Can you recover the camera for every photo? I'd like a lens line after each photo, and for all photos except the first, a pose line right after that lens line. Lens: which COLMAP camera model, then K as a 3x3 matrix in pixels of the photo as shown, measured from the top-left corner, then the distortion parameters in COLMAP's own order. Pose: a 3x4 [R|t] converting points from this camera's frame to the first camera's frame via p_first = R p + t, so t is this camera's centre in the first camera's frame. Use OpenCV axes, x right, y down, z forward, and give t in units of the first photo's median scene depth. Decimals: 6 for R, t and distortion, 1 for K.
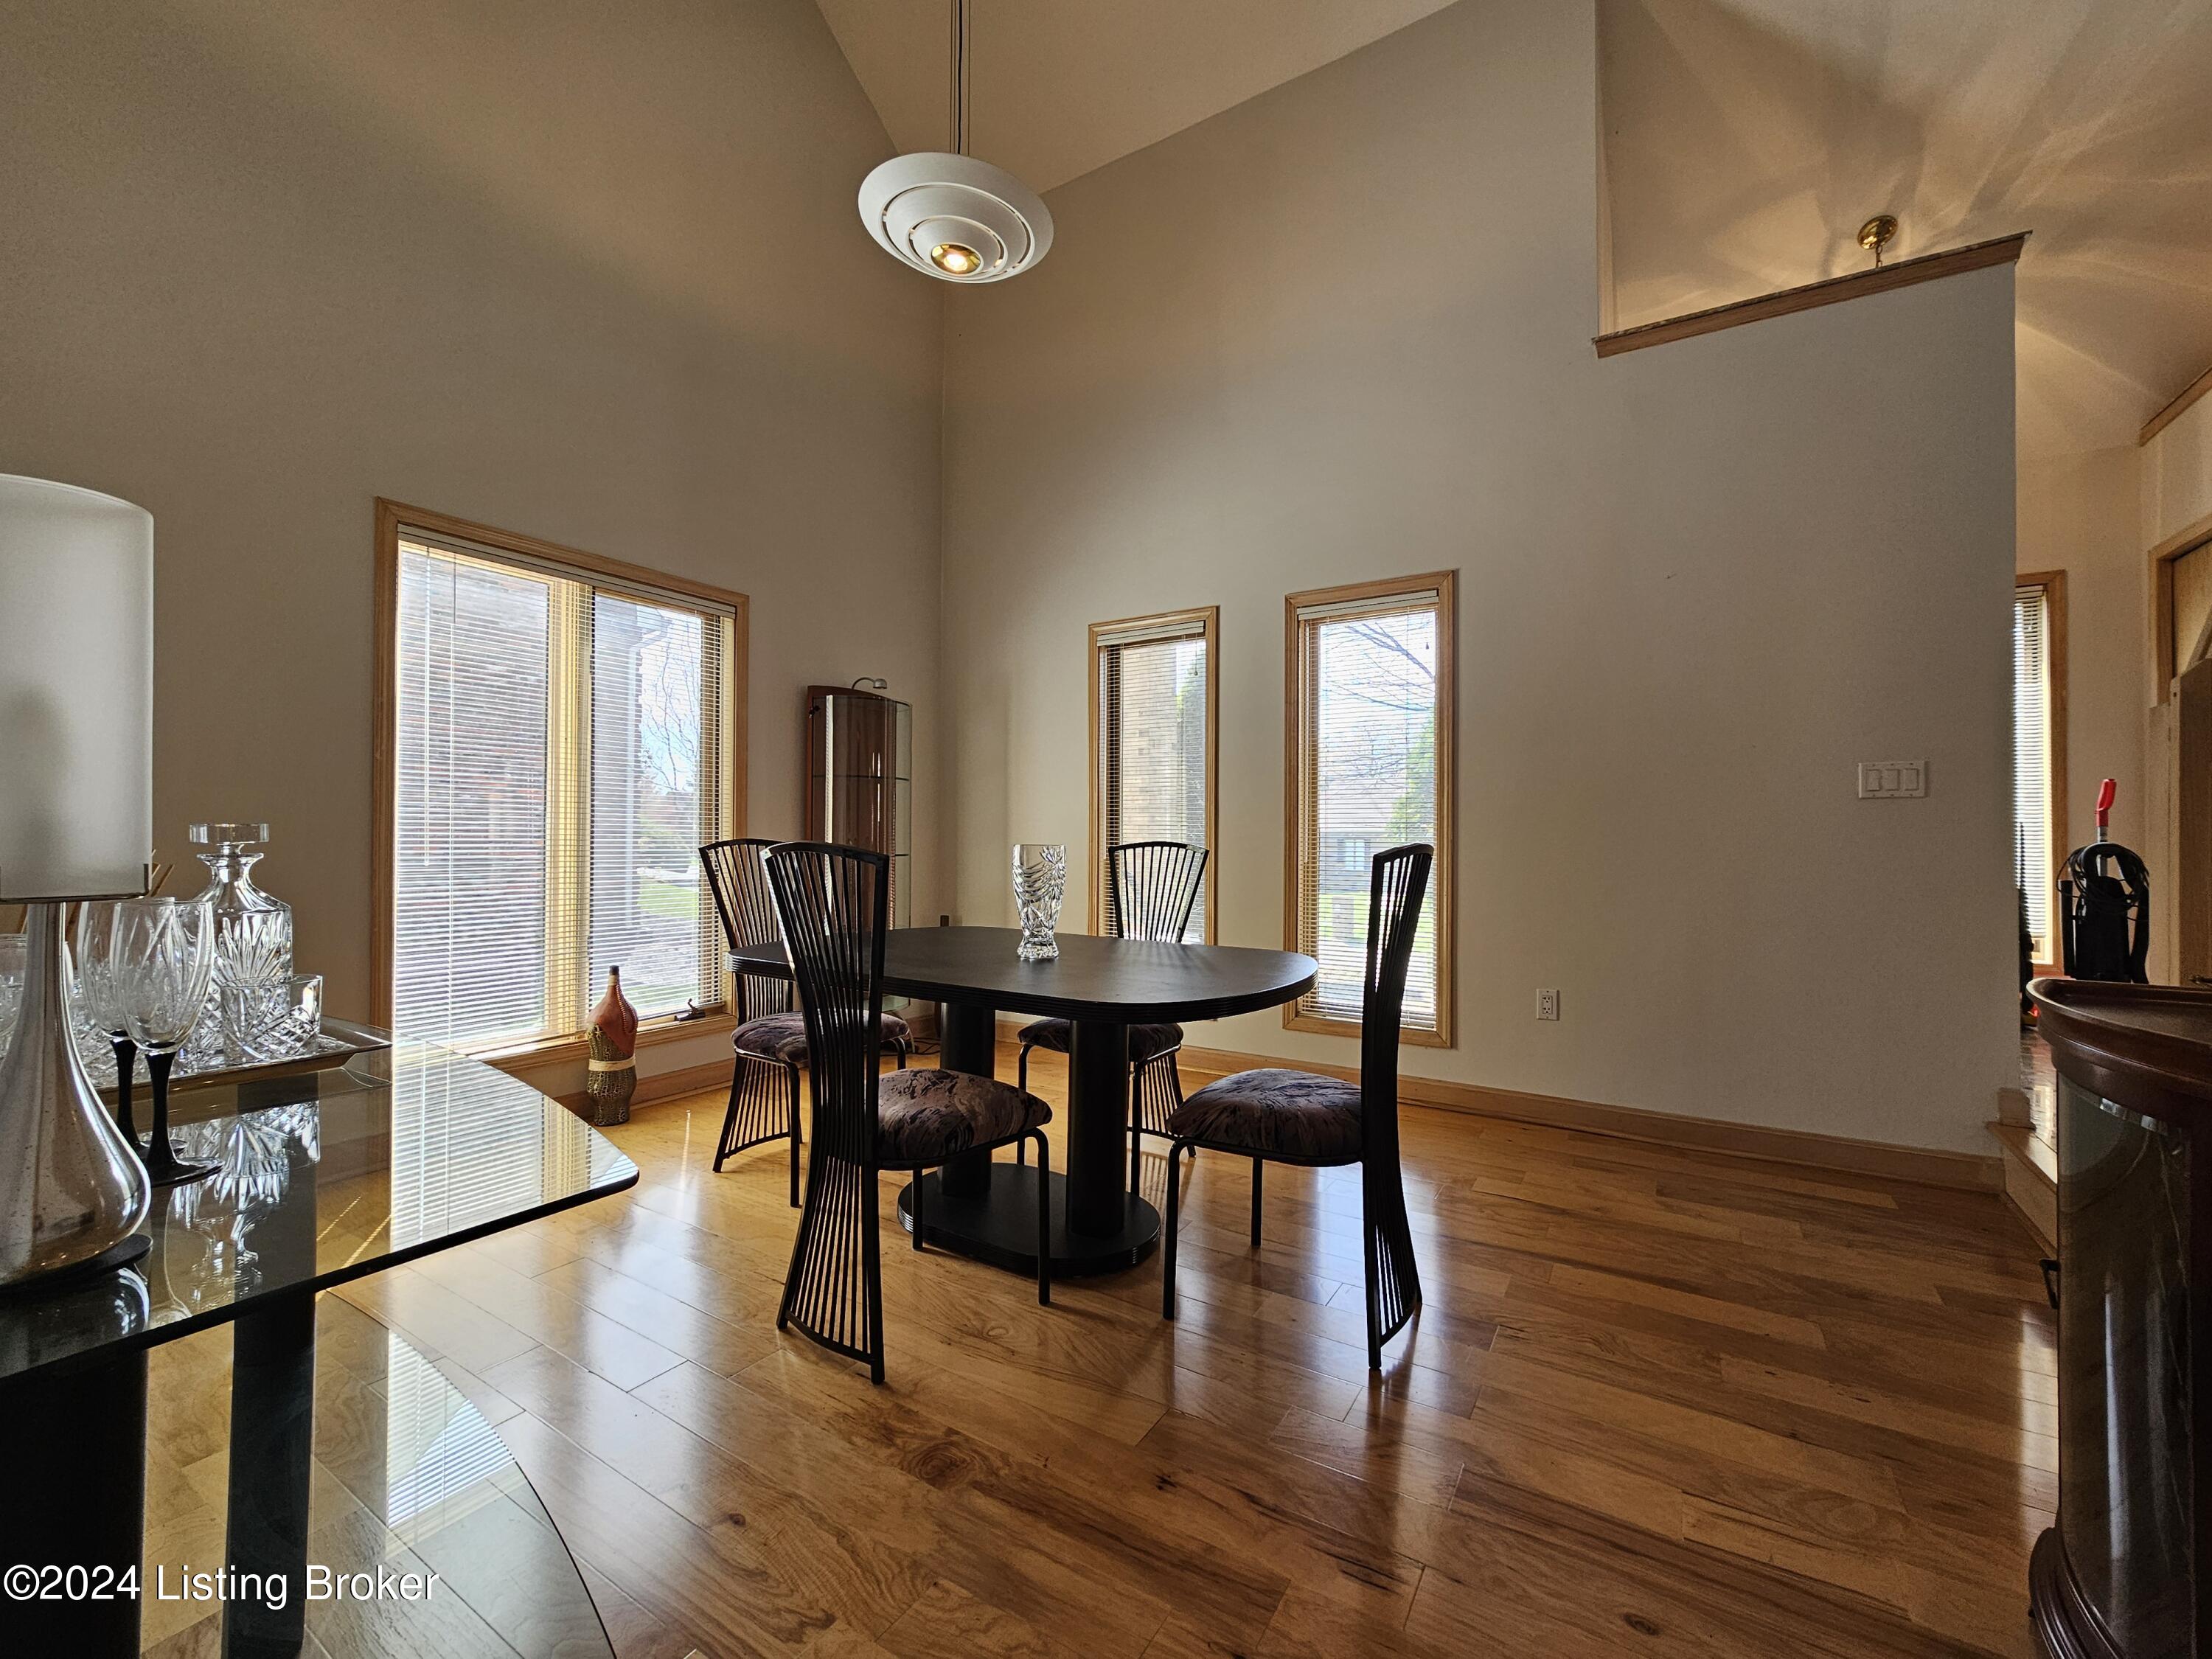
lens RADIAL K [[899.1, 0, 1106.0], [0, 899.1, 829.5], [0, 0, 1]] dist [0.001045, 0.000204]
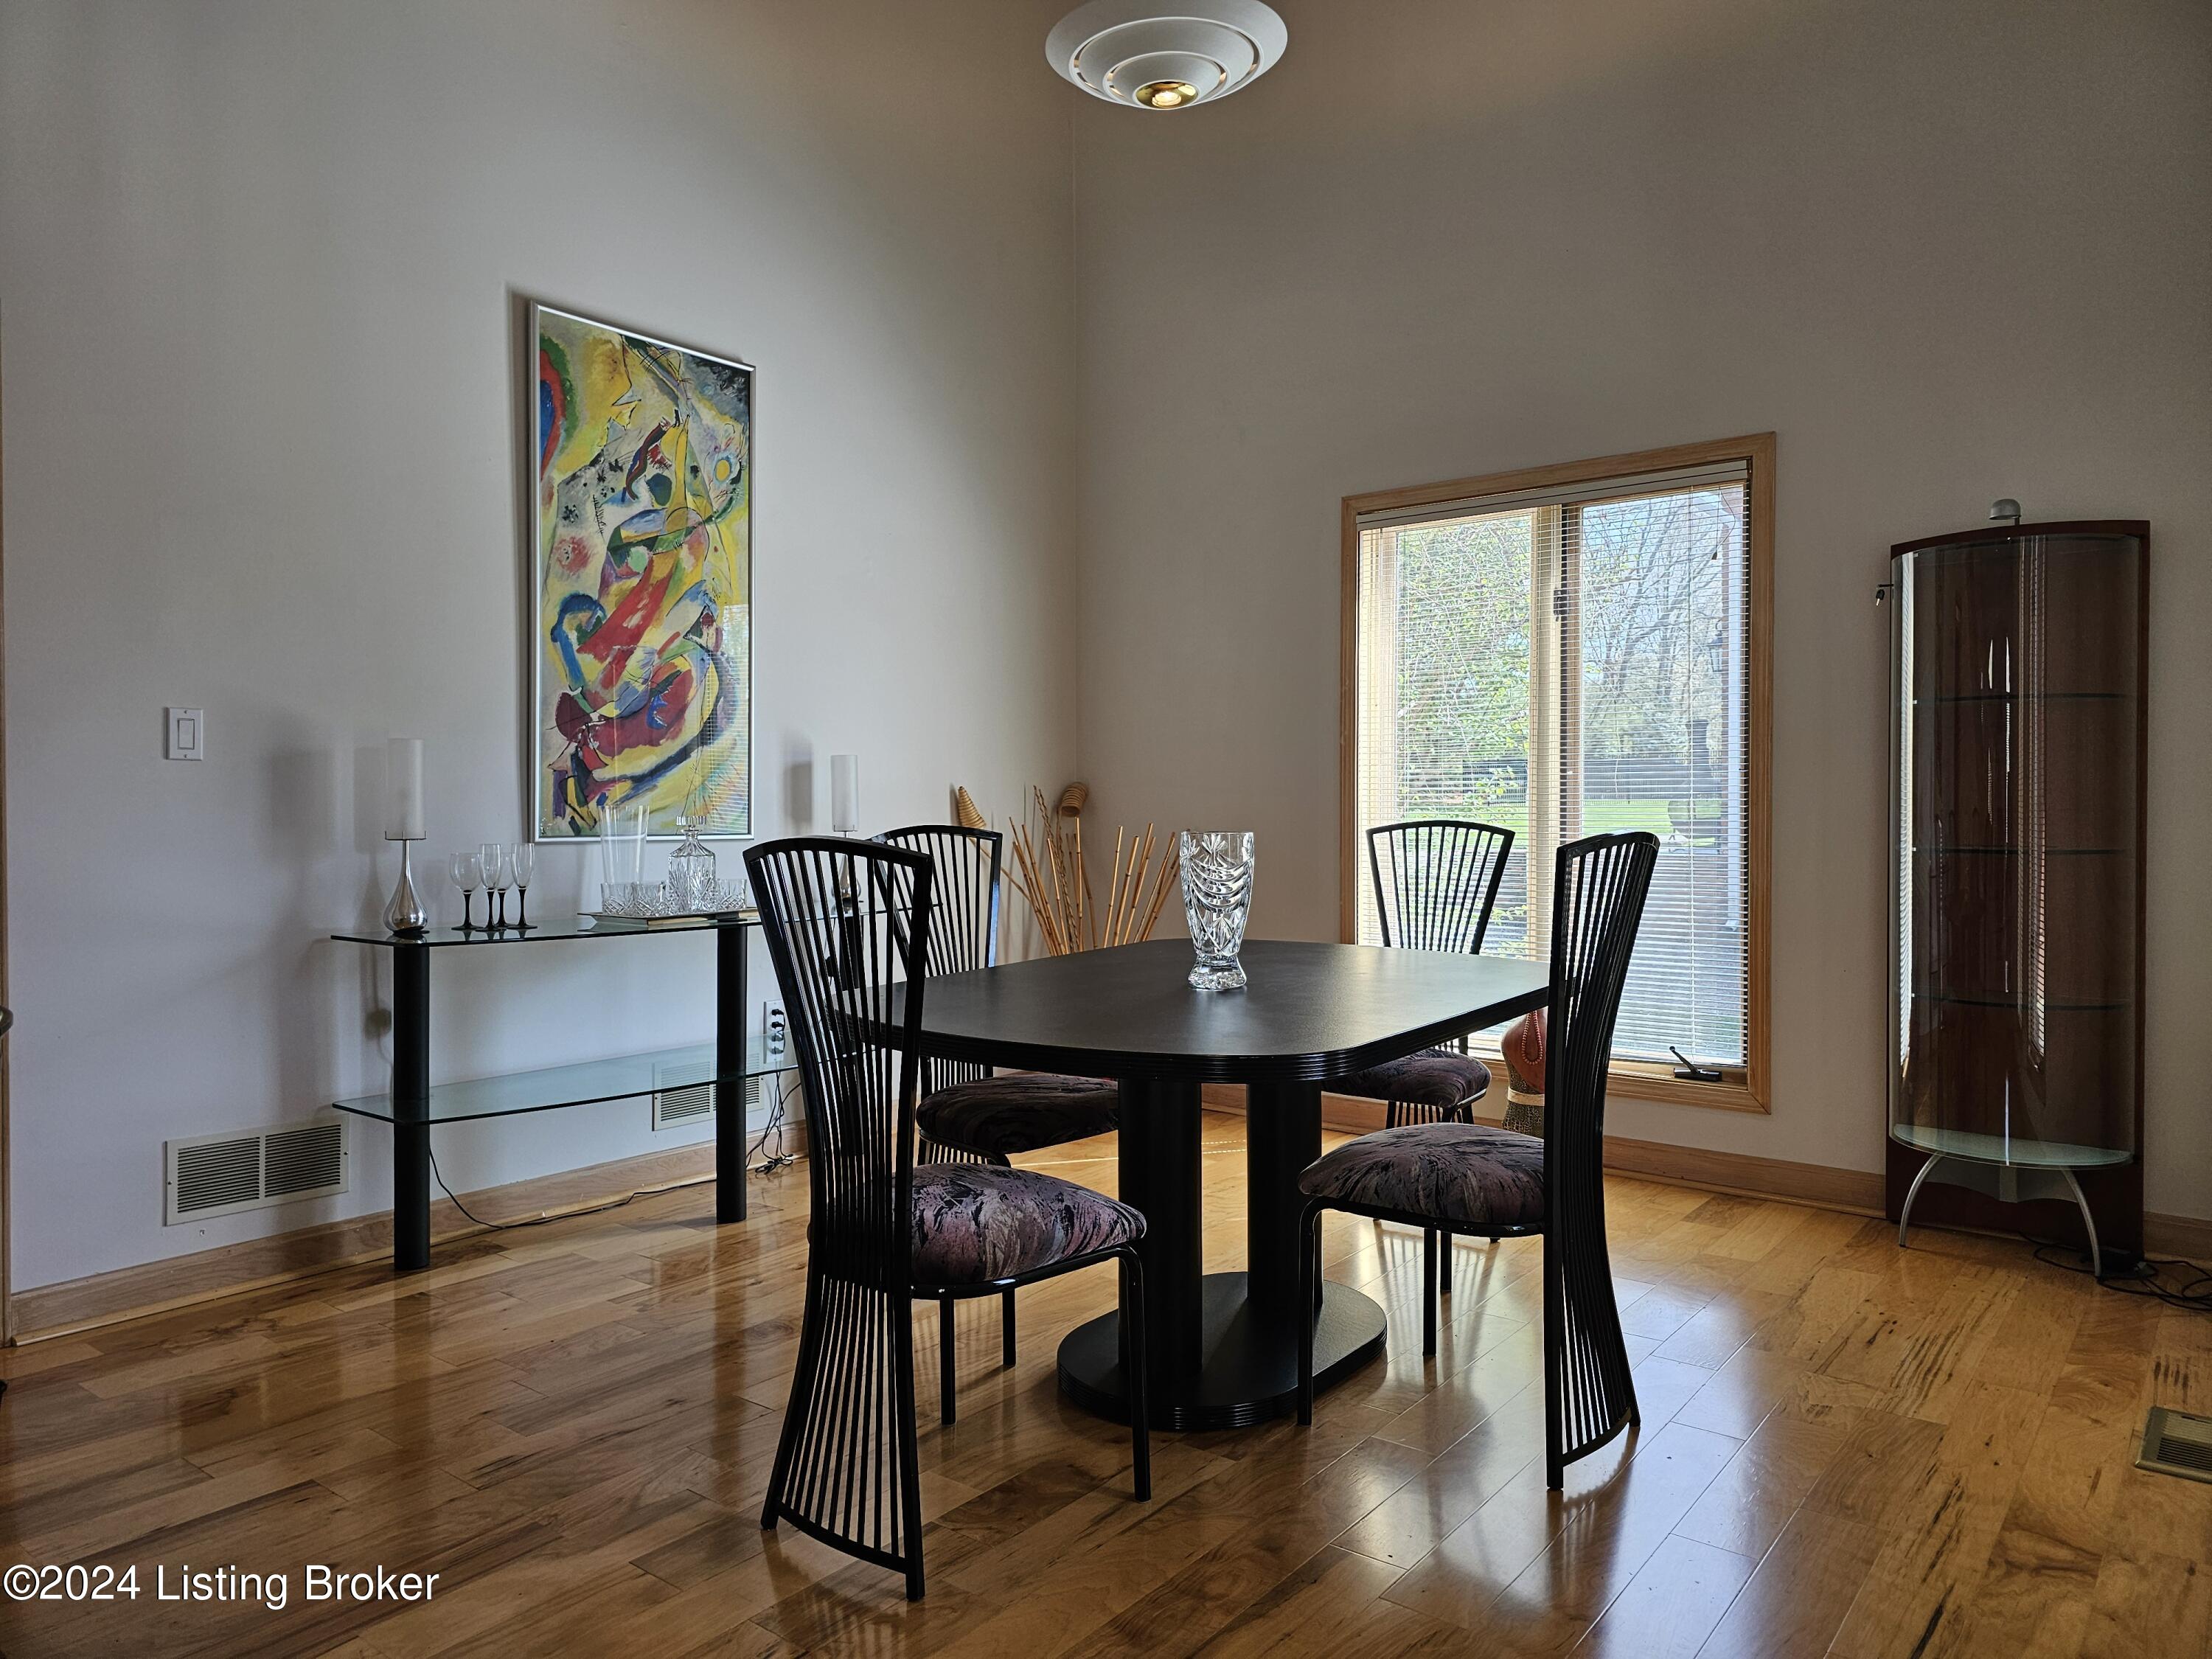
lens RADIAL K [[1473.9, 0, 1111.1], [0, 1473.9, 821.2], [0, 0, 1]] dist [0.083829, -0.090426]
pose [[-0.103773, 0.003403, -0.994595, 0.963493], [0.015088, 0.999884, 0.001847, 0.005128], [0.994487, -0.014815, -0.103813, 0.905738]]
